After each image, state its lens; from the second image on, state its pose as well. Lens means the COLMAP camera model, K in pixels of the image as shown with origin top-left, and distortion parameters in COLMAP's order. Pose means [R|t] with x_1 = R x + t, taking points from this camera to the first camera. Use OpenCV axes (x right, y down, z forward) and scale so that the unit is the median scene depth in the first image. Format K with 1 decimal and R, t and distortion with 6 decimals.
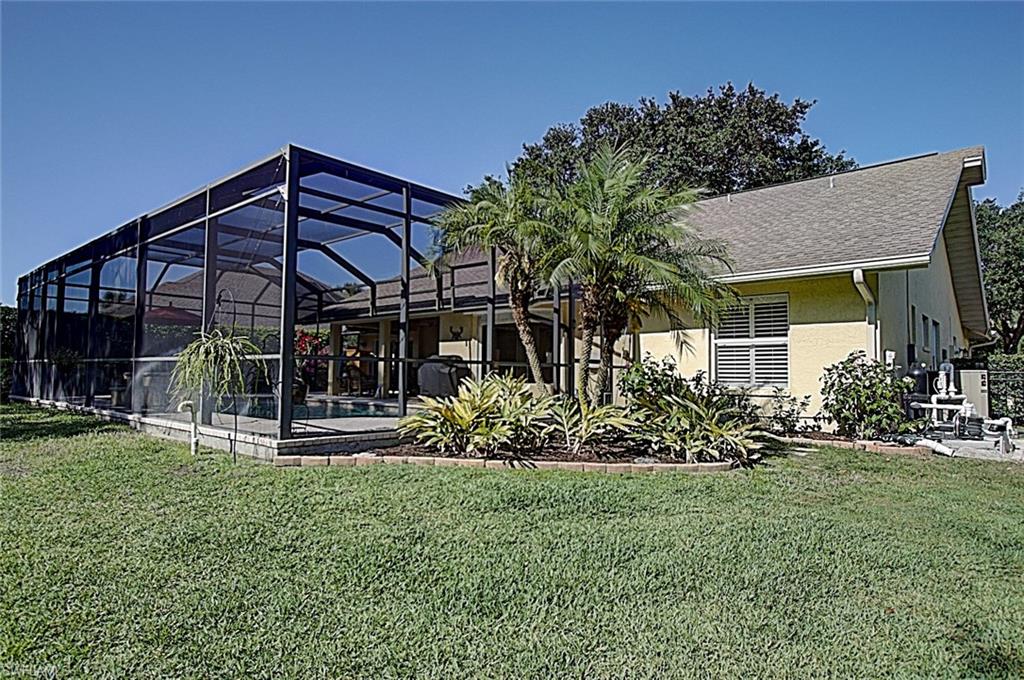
lens RADIAL K [[598.4, 0, 505.5], [0, 598.4, 344.2], [0, 0, 1]] dist [-0.013876, 0.007008]
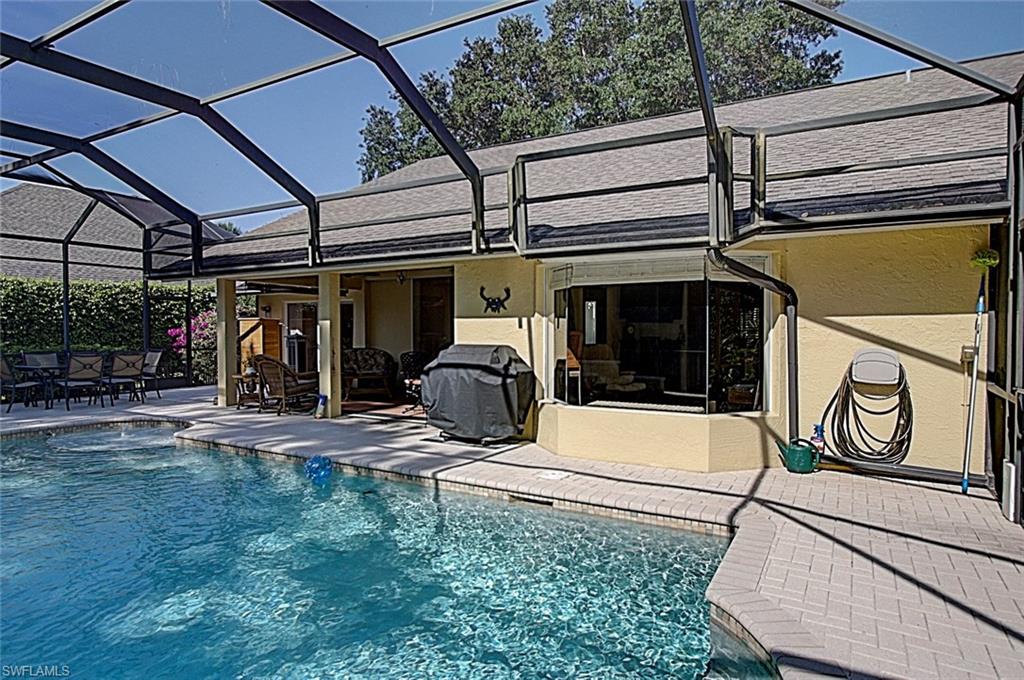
lens RADIAL K [[598.4, 0, 505.5], [0, 598.4, 344.2], [0, 0, 1]] dist [-0.013876, 0.007008]
pose [[0.981246, -0.020881, 0.191625, -0.162518], [0.004863, 0.996481, 0.083683, -0.022266], [-0.192698, -0.081181, 0.977894, 0.470357]]
